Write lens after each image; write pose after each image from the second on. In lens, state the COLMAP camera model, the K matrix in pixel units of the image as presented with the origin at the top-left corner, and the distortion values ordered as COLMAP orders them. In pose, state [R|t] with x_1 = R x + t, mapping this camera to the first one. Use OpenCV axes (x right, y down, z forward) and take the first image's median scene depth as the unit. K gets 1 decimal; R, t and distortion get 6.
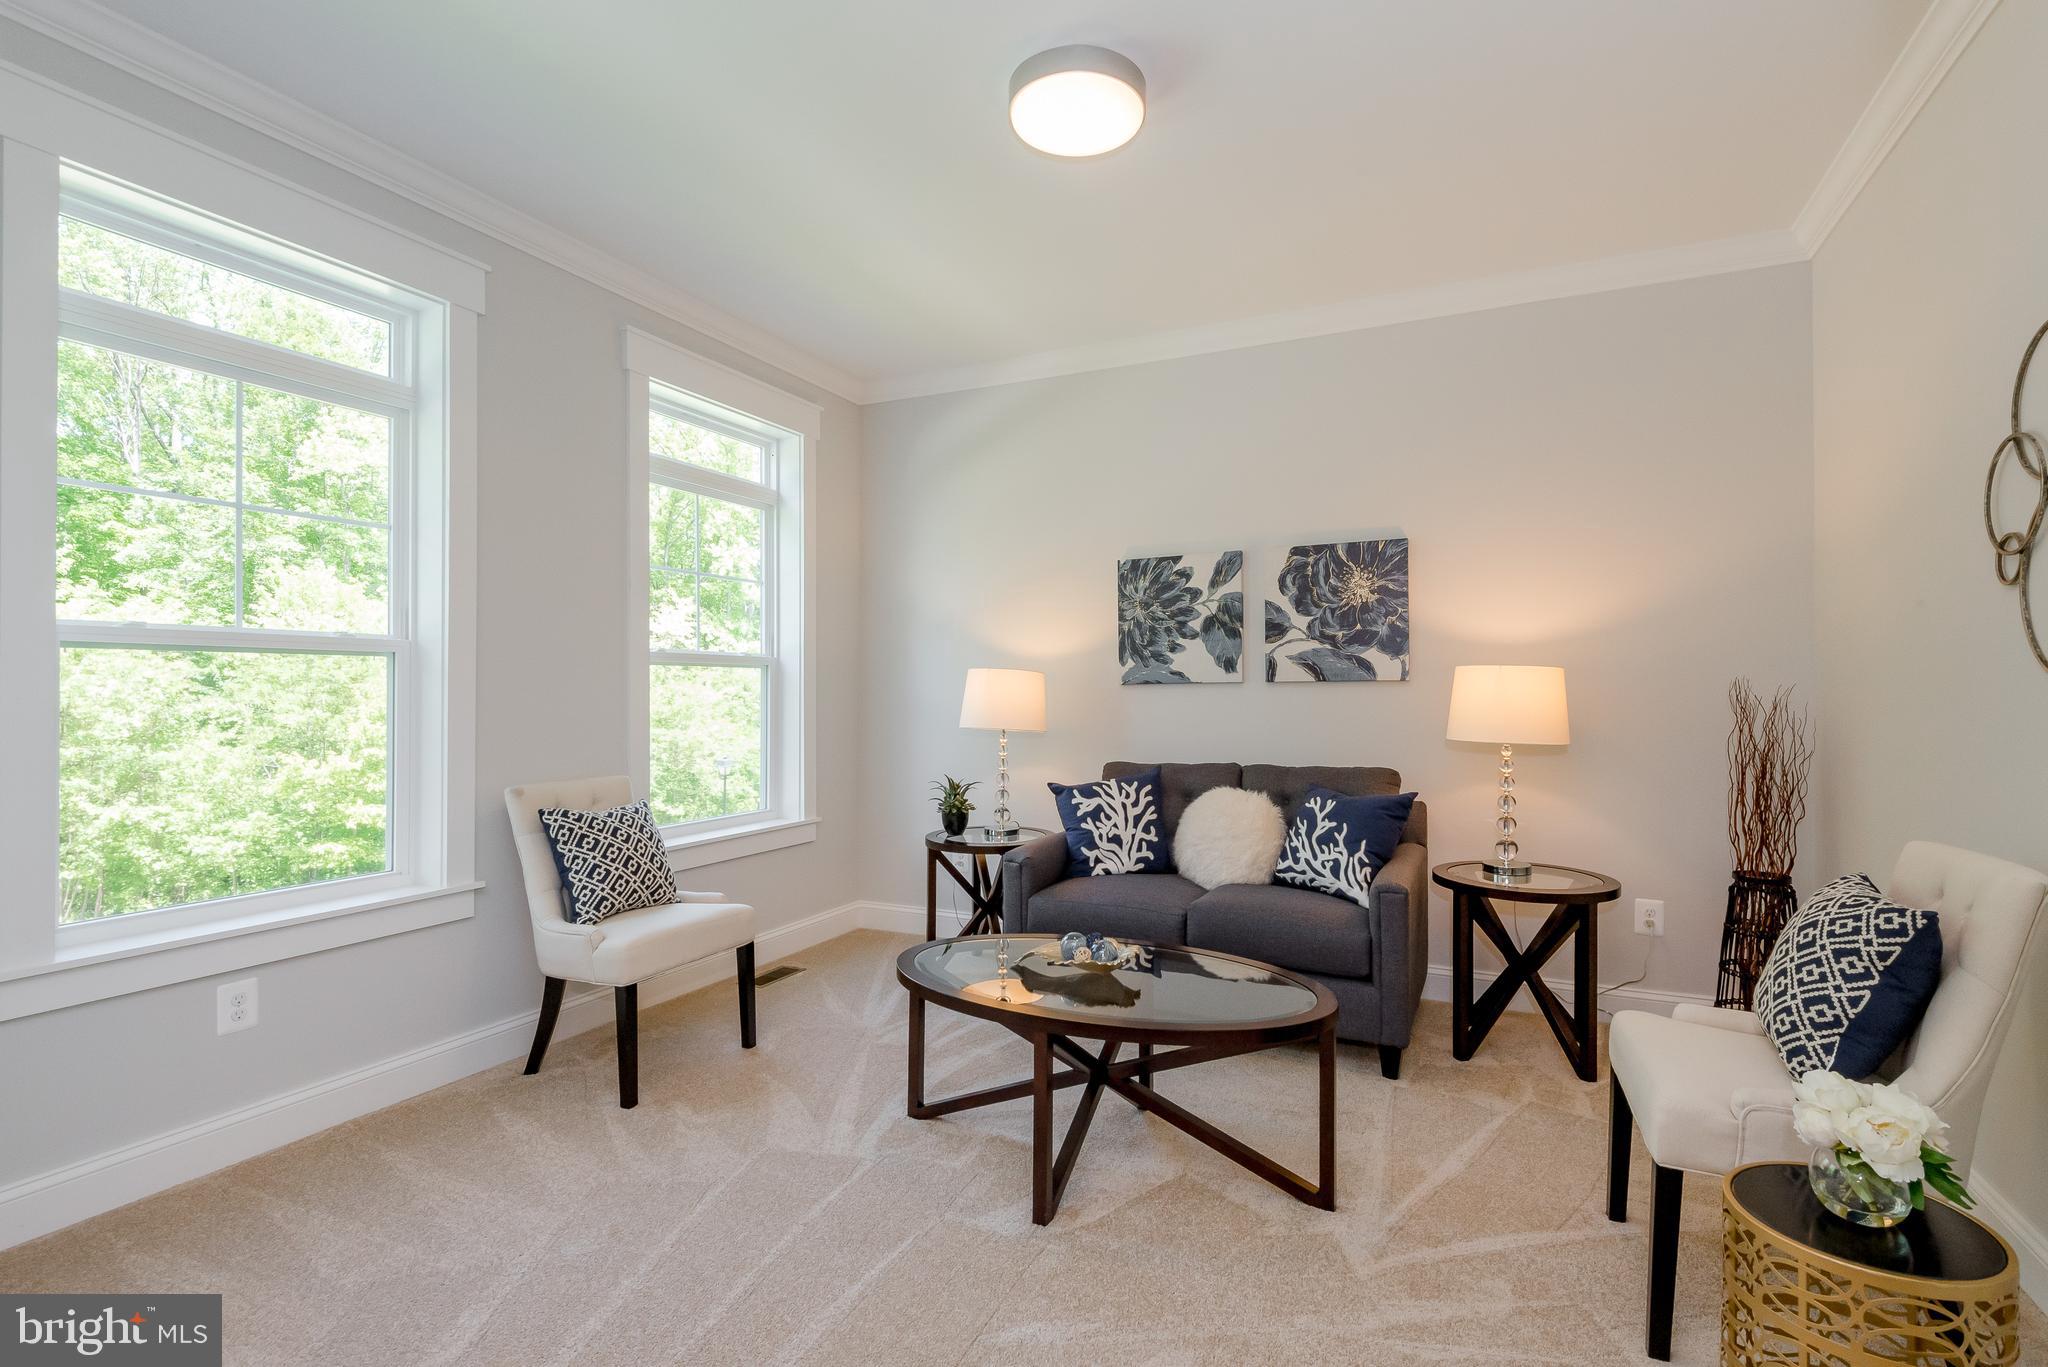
lens RADIAL K [[1002.0, 0, 1030.8], [0, 1002.0, 684.6], [0, 0, 1]] dist [0.005618, 0.000077]
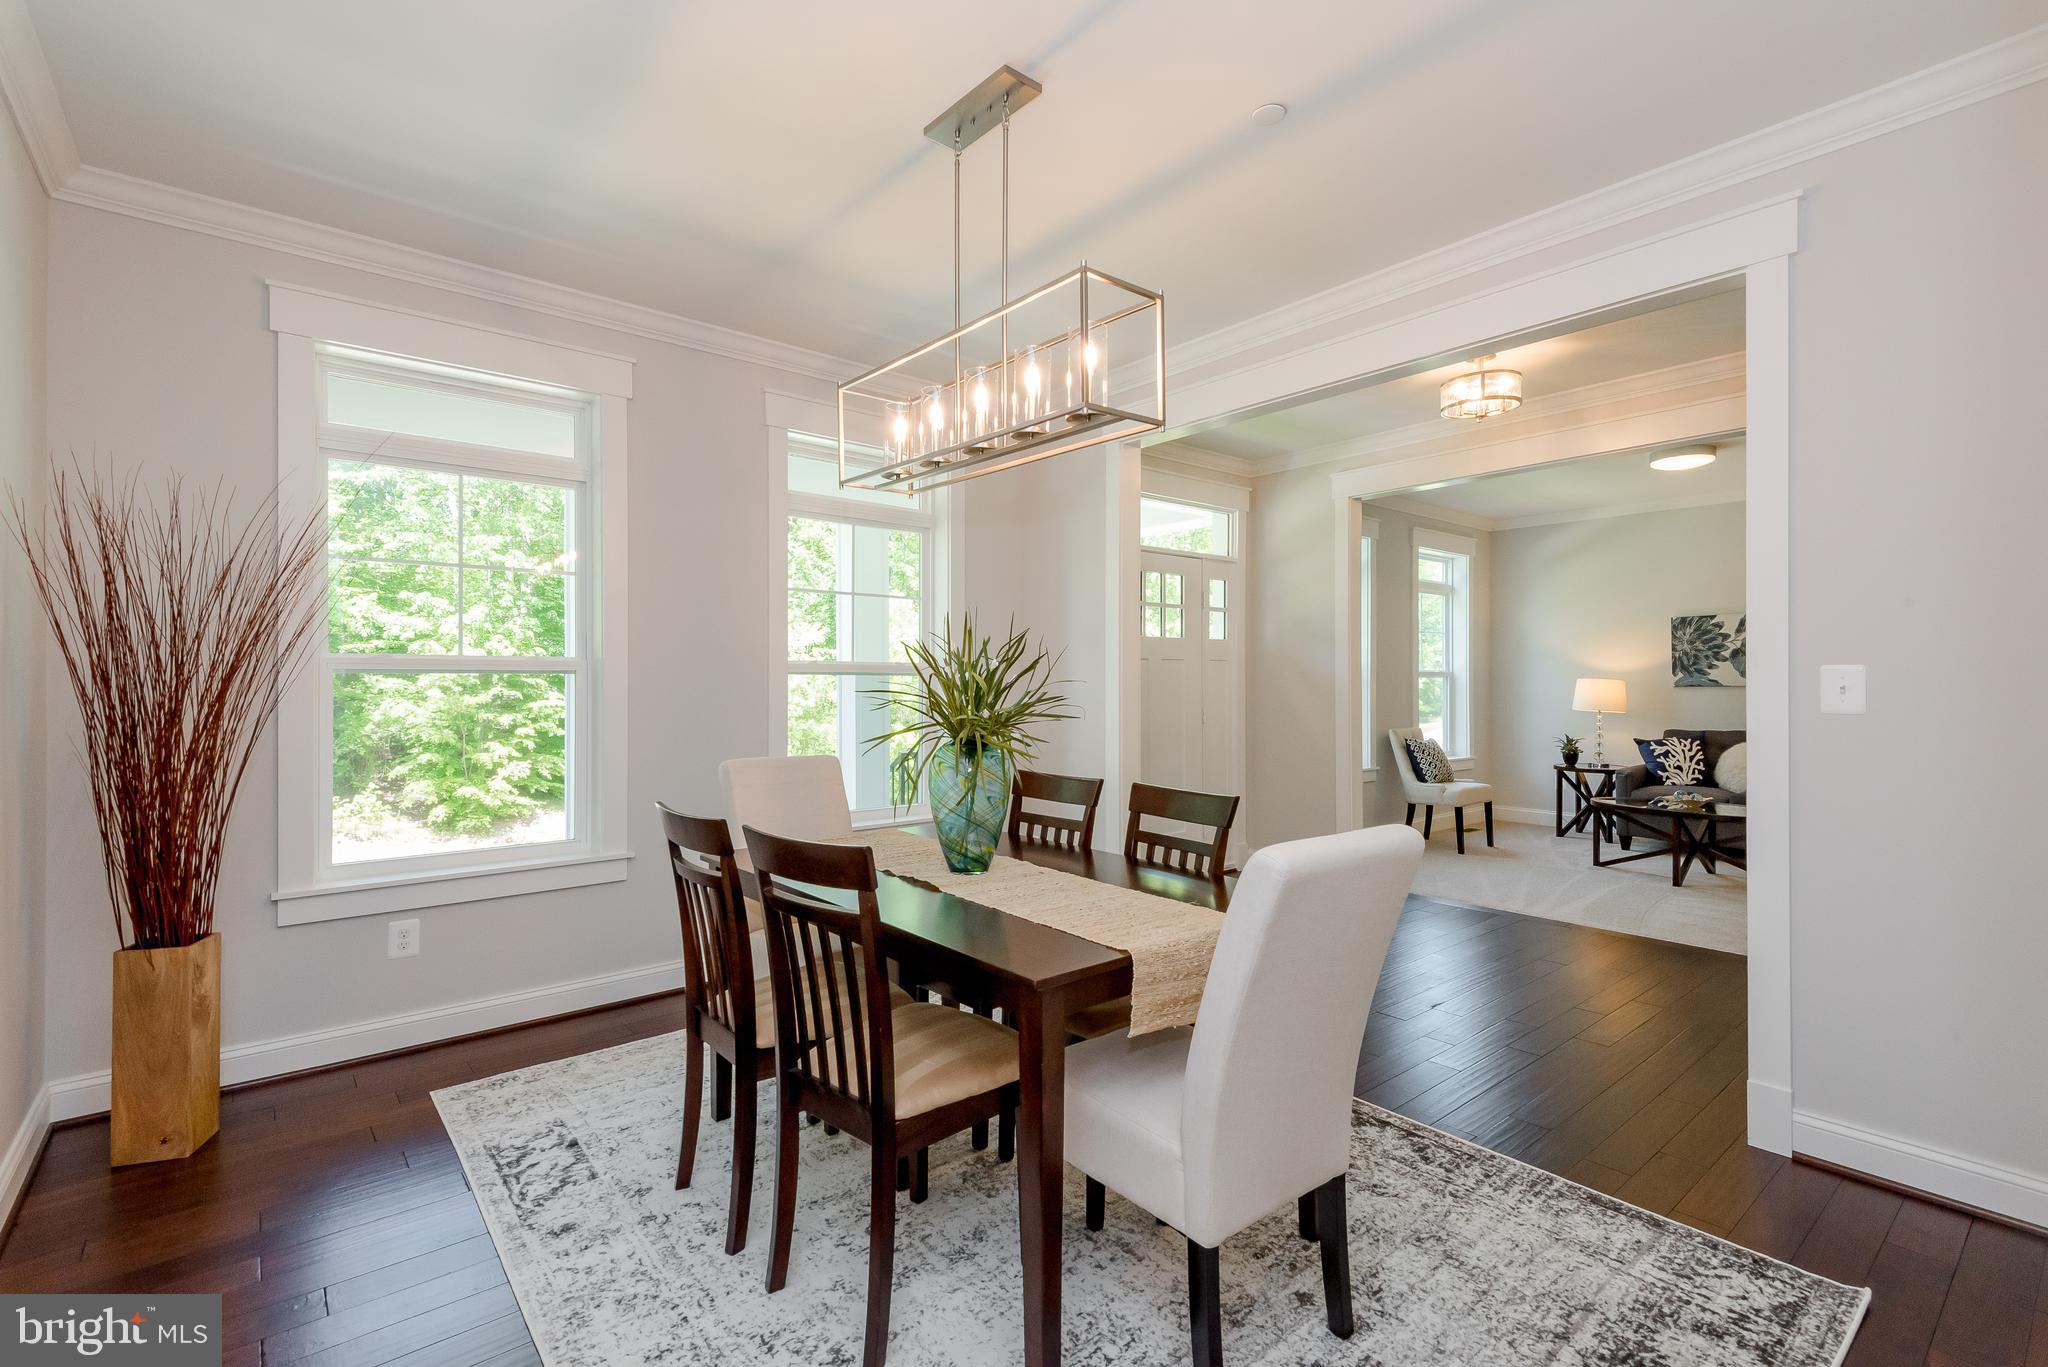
lens RADIAL K [[923.7, 0, 1004.8], [0, 923.7, 677.9], [0, 0, 1]] dist [-0.000326, -0.001001]
pose [[0.898388, -0.001039, -0.439202, -0.281782], [-0.002103, 0.999976, -0.006667, -0.003027], [0.439198, 0.006913, 0.898364, -1.095687]]
